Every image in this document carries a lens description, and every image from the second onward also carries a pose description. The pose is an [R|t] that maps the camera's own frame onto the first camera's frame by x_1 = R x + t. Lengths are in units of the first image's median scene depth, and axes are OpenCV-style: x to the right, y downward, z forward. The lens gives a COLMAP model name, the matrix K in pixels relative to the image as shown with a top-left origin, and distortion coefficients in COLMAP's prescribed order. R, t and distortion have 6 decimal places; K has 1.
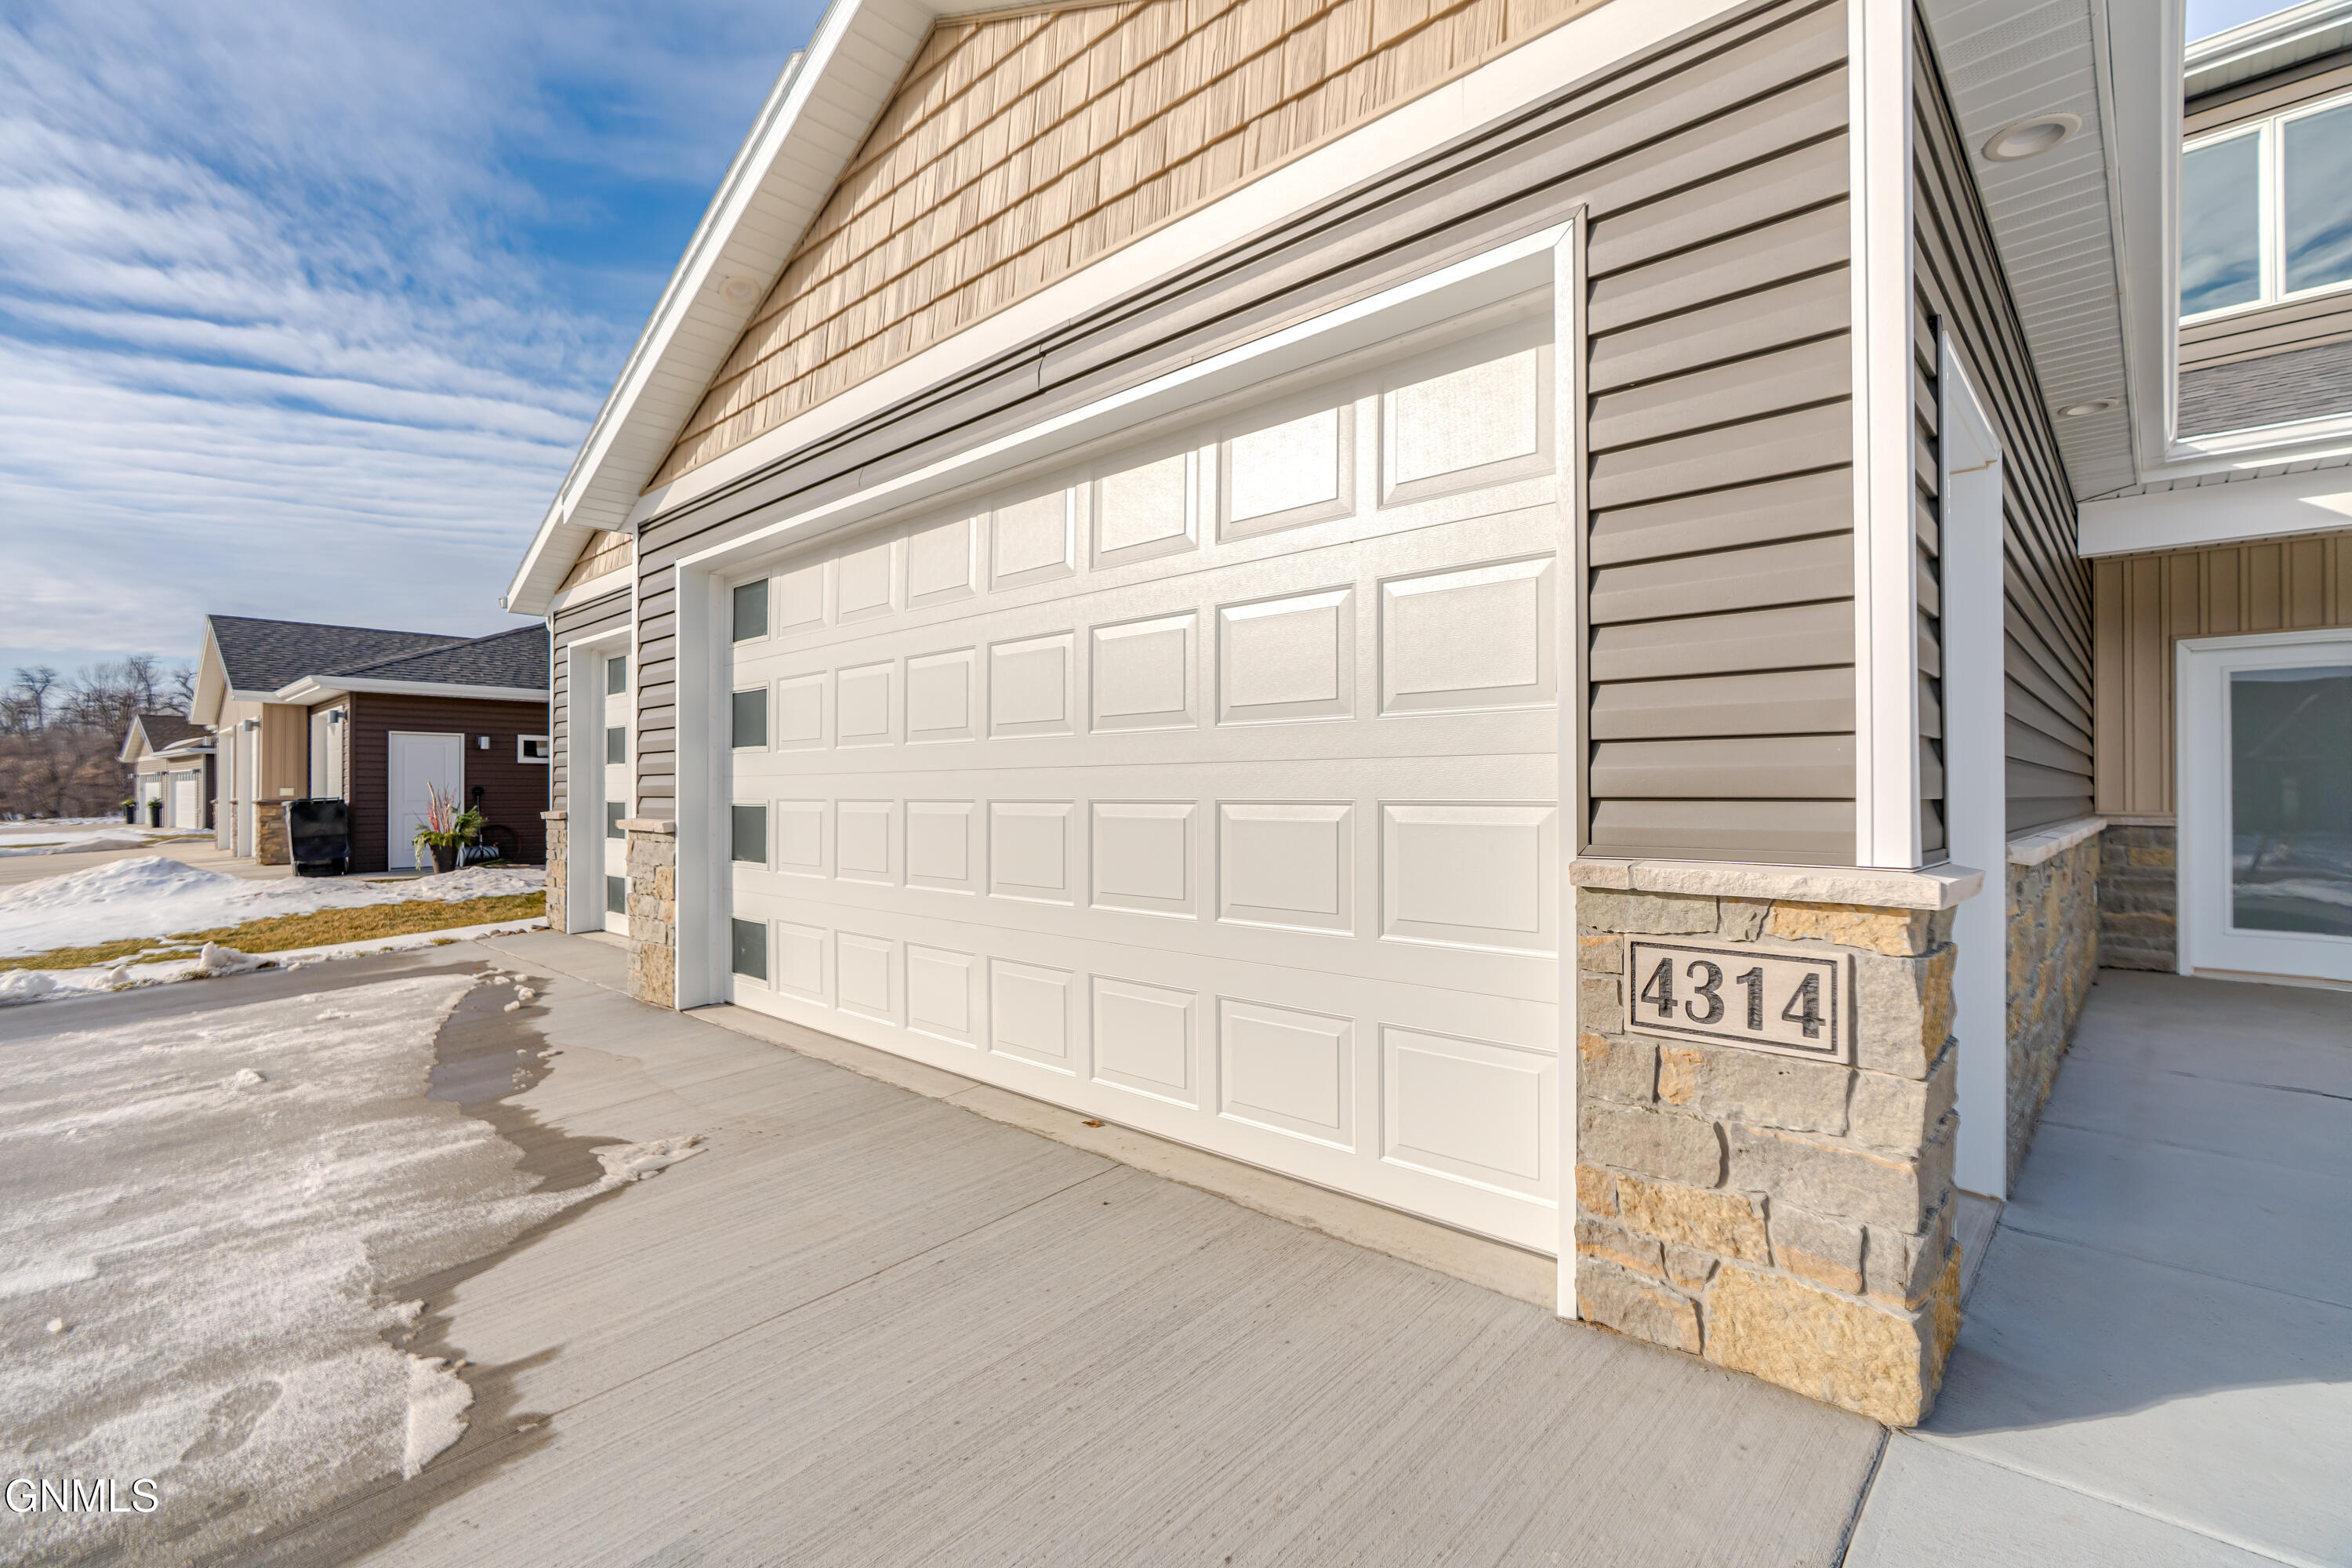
lens RADIAL K [[1088.7, 0, 1176.0], [0, 1088.7, 784.0], [0, 0, 1]] dist [0.003702, 0.000820]
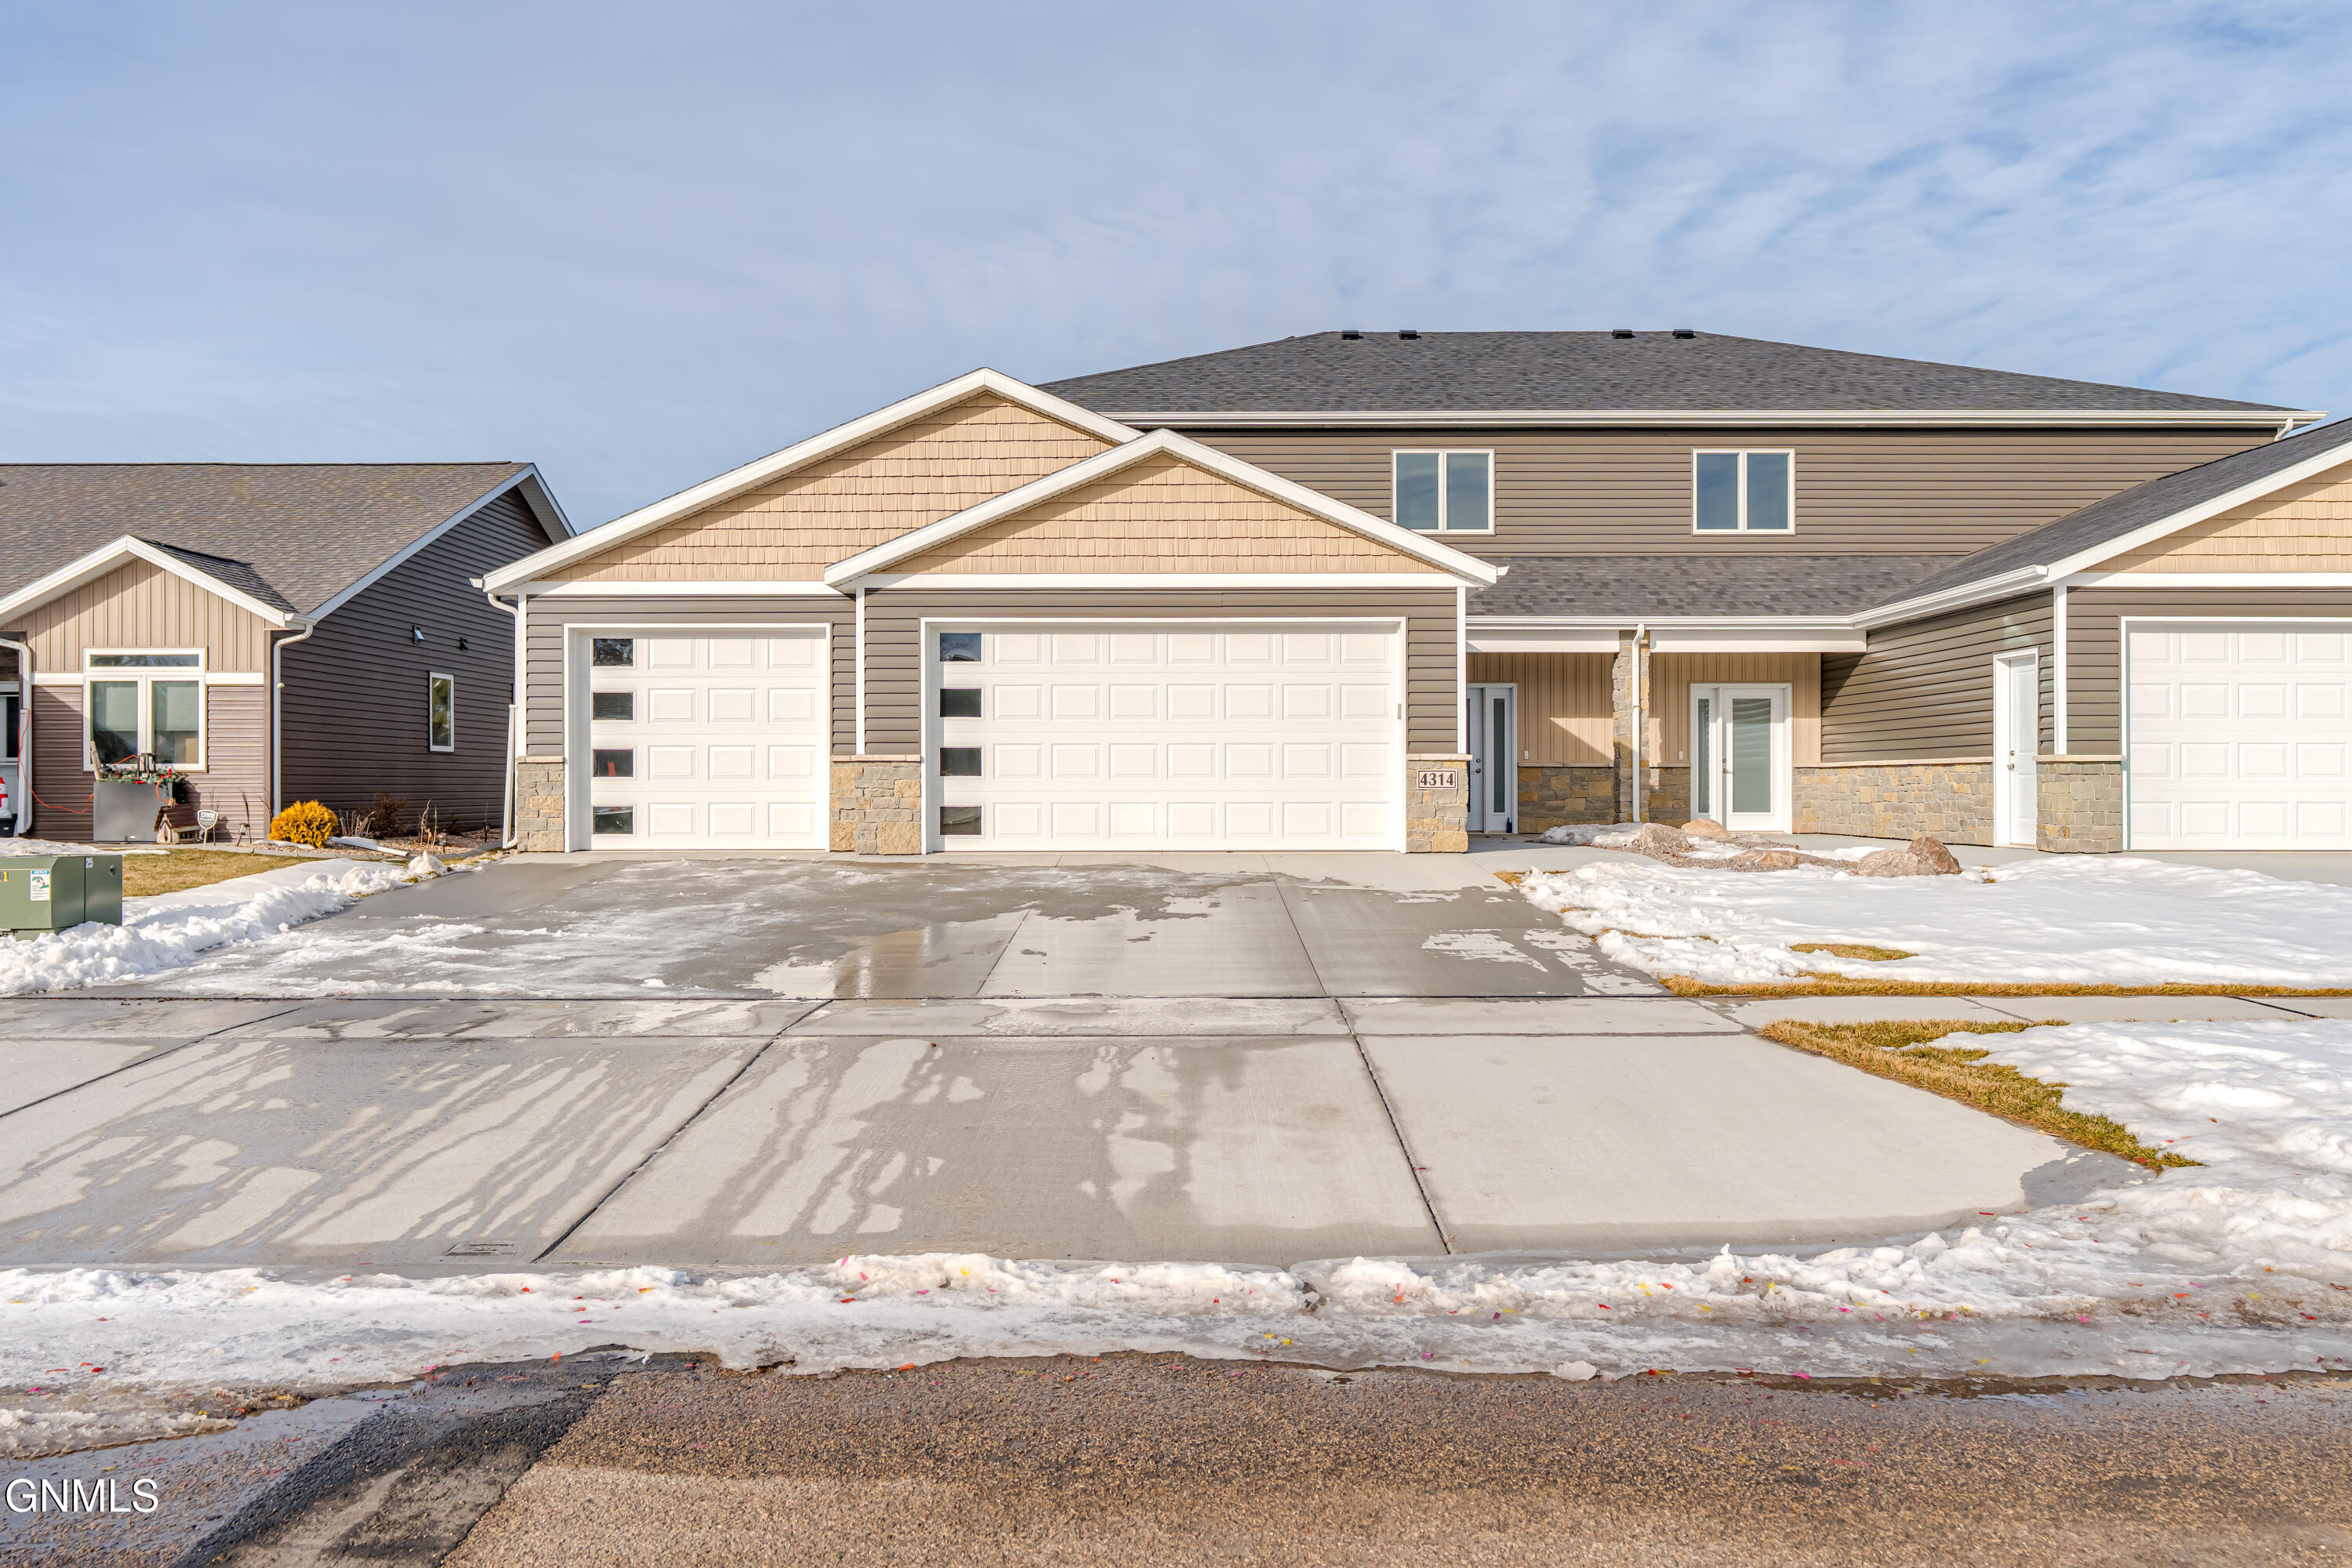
lens RADIAL K [[2126.1, 0, 1116.0], [0, 2126.1, 778.2], [0, 0, 1]] dist [0.023495, -0.014783]
pose [[0.742486, 0.003313, 0.669853, -5.939149], [-0.004017, 0.999992, -0.000493, 0.160422], [-0.669849, -0.002325, 0.742494, -4.401007]]
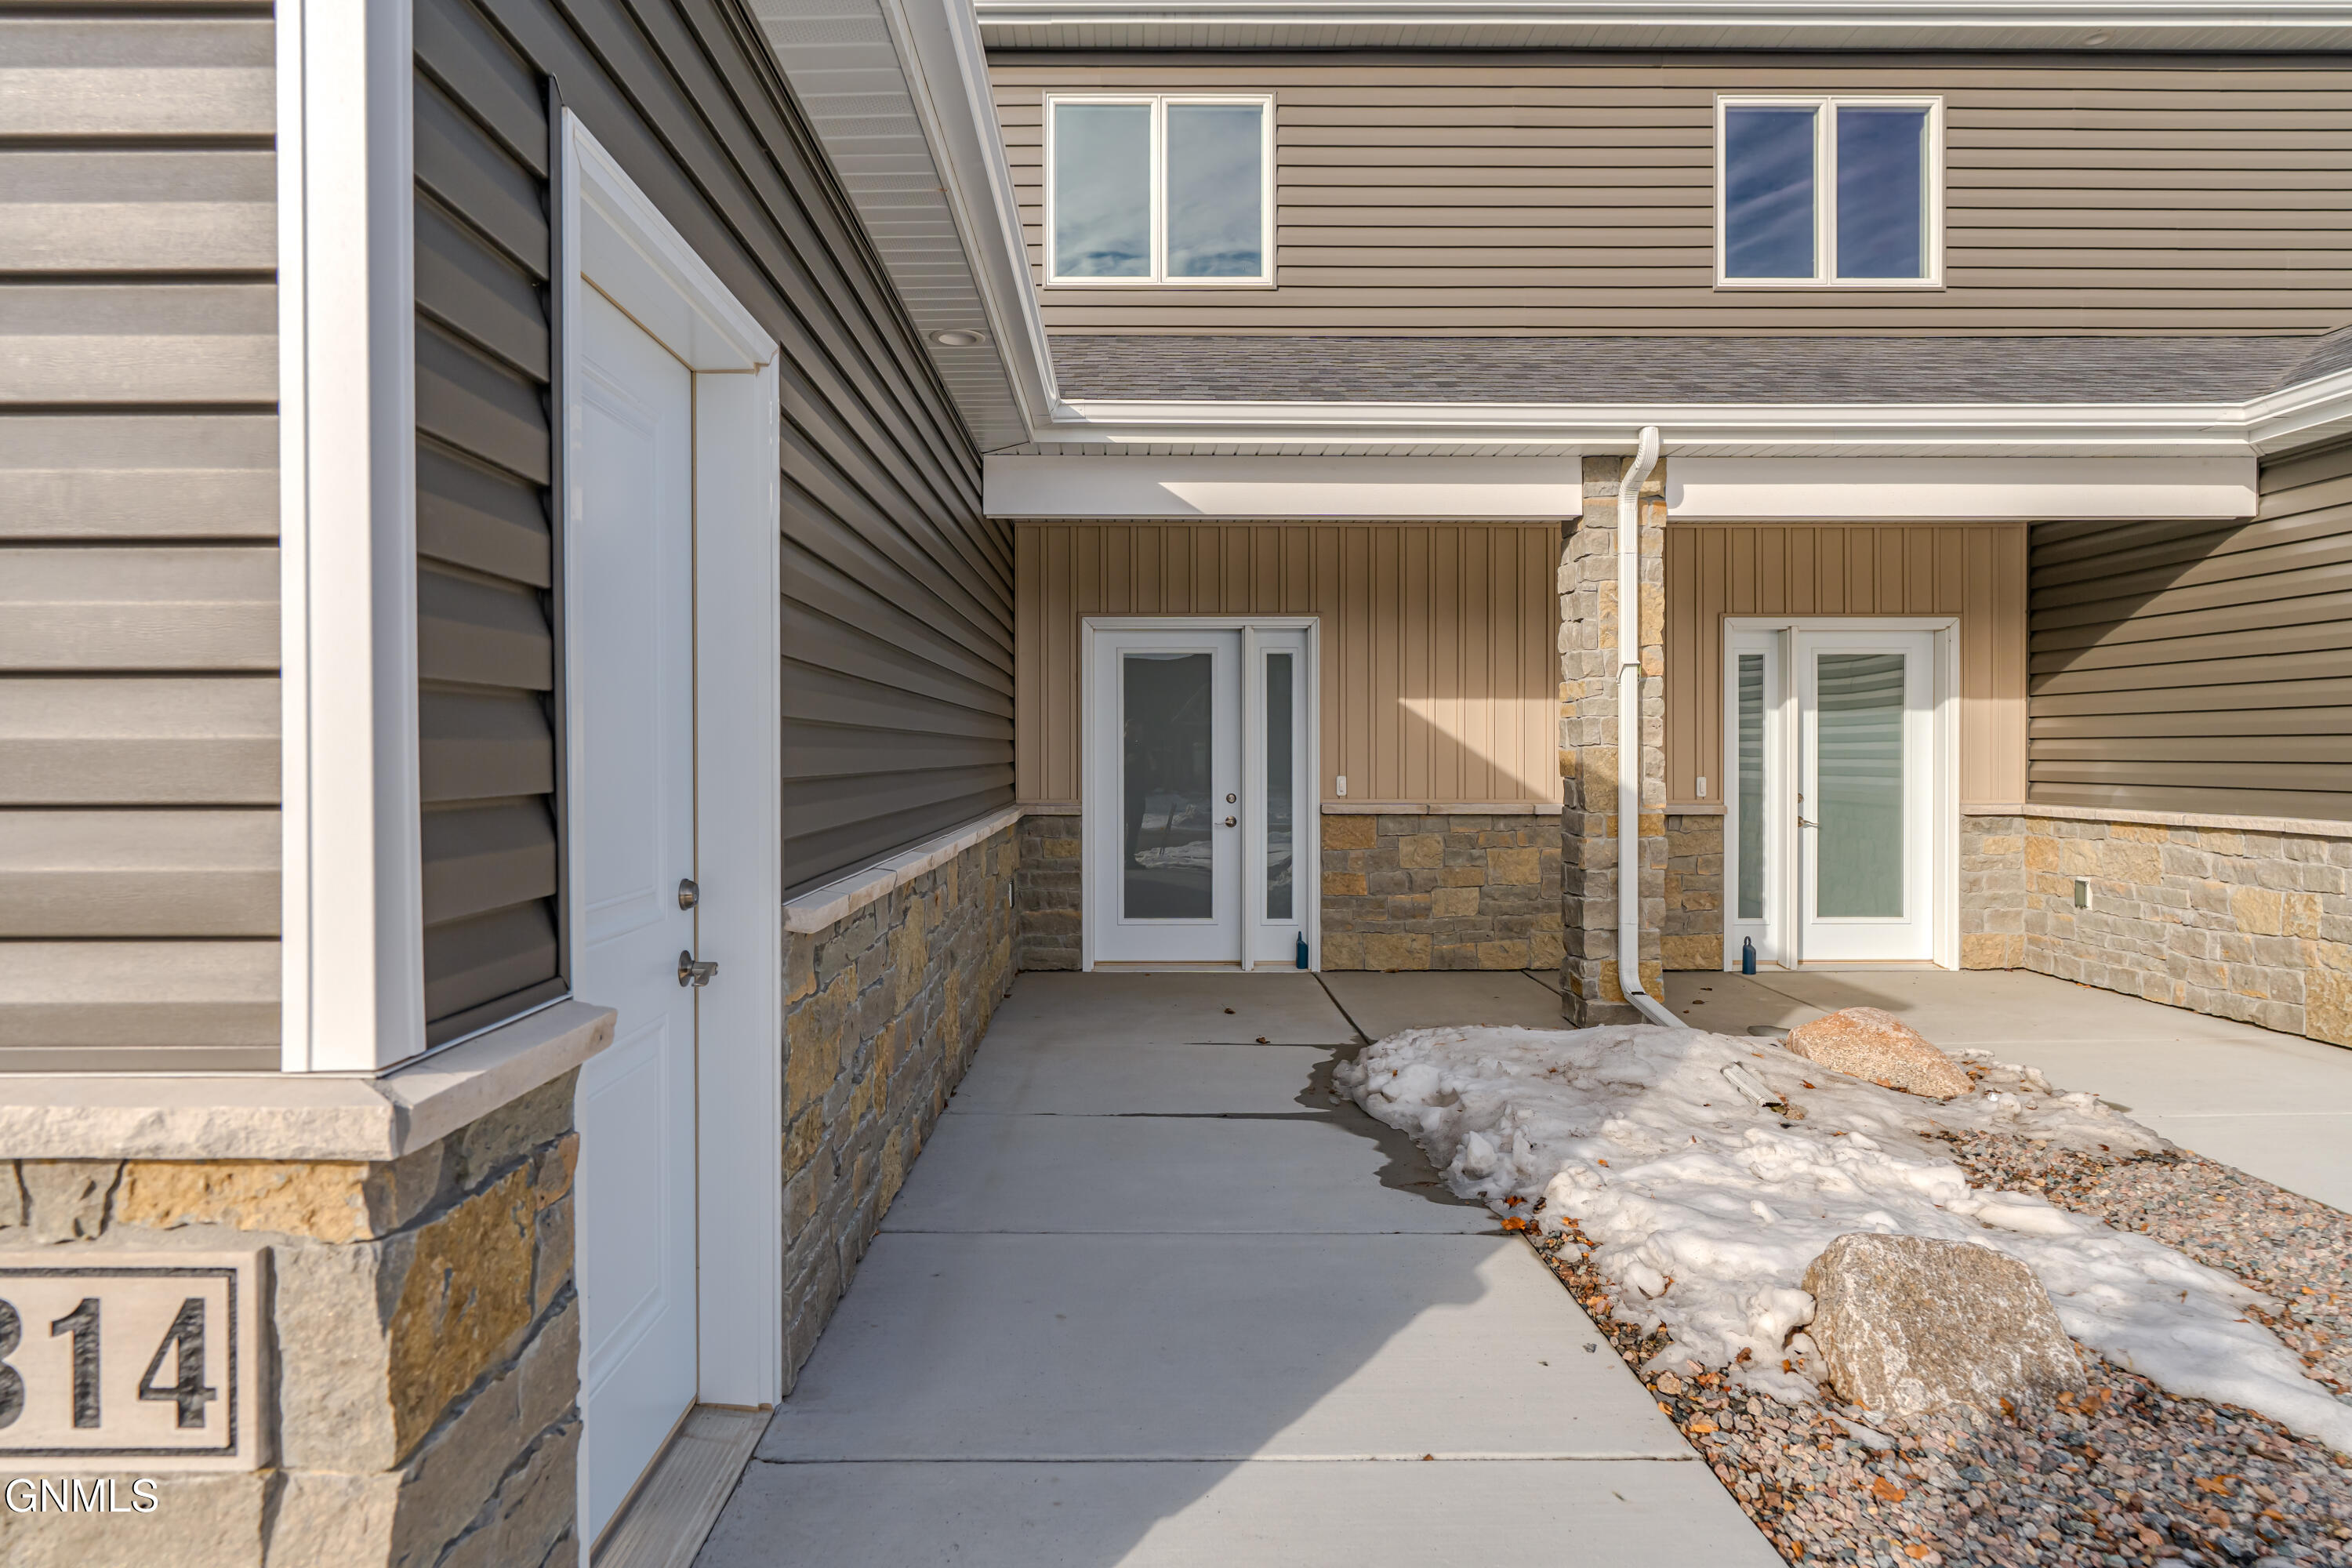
lens RADIAL K [[1386.0, 0, 1169.6], [0, 1386.0, 758.6], [0, 0, 1]] dist [-0.001106, -0.001210]
pose [[0.727844, -0.006187, 0.685715, 0.367354], [-0.002968, 0.999922, 0.012172, -0.060101], [-0.685736, -0.010895, 0.727768, 0.190090]]
